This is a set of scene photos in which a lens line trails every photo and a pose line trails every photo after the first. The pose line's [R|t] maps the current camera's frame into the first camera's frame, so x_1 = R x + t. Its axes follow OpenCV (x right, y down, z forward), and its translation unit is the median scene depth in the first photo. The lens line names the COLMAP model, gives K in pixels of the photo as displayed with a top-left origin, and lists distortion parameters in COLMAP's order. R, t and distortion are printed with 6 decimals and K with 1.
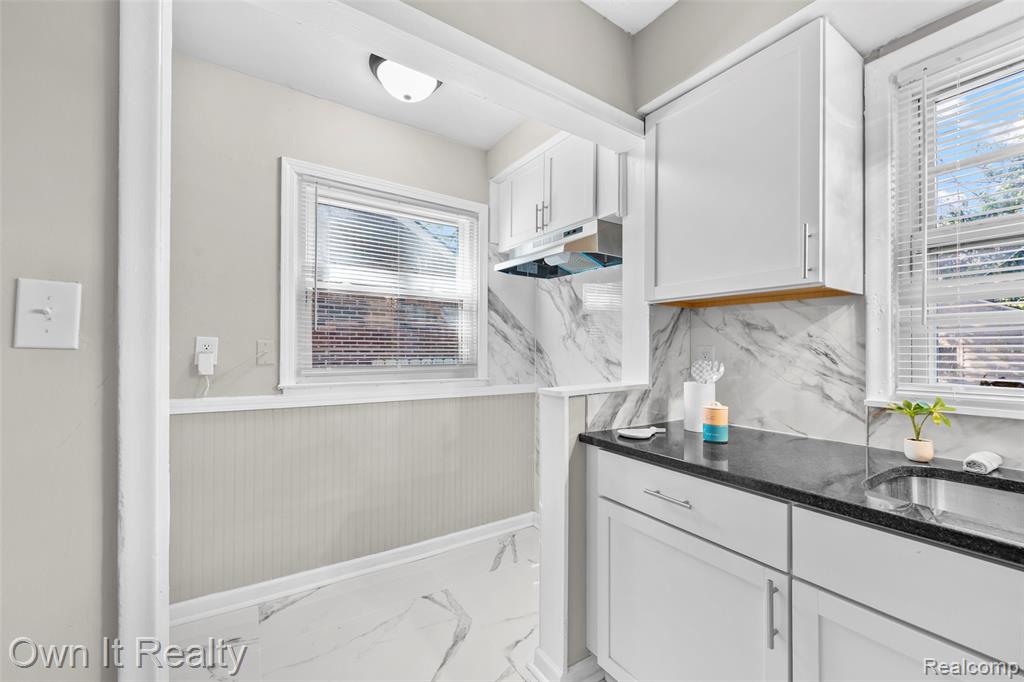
lens RADIAL K [[410.4, 0, 511.9], [0, 410.4, 345.4], [0, 0, 1]] dist [-0.000459, 0.000046]
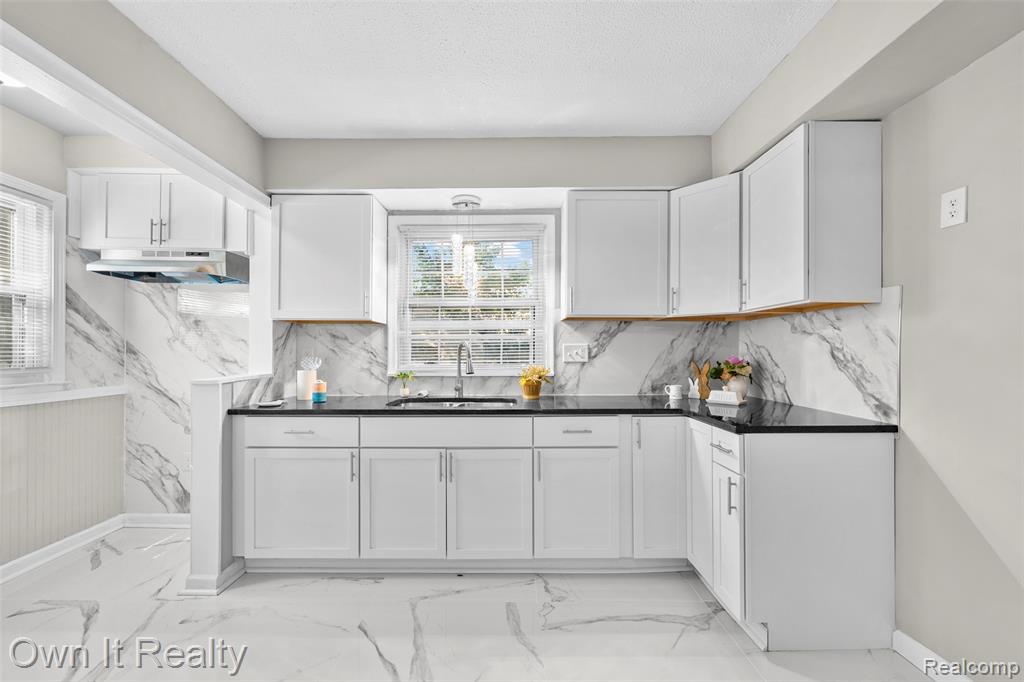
lens RADIAL K [[410.4, 0, 511.9], [0, 410.4, 345.4], [0, 0, 1]] dist [-0.000459, 0.000046]
pose [[0.546496, 0.004564, 0.837449, -0.436344], [-0.005550, 0.999983, -0.001828, -0.010335], [-0.837443, -0.003649, 0.546512, -0.541461]]
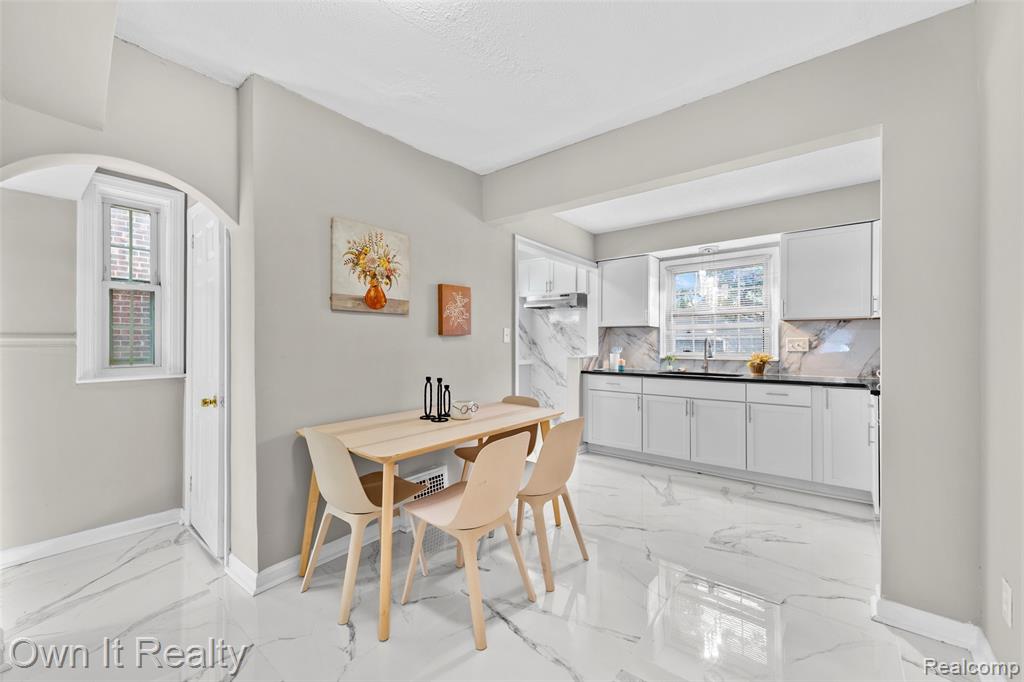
lens RADIAL K [[410.4, 0, 511.9], [0, 410.4, 345.4], [0, 0, 1]] dist [-0.000459, 0.000046]
pose [[0.951358, -0.003848, 0.308064, -1.108543], [-0.000620, 0.999896, 0.014405, -0.012728], [-0.308087, -0.013895, 0.951257, -1.521731]]
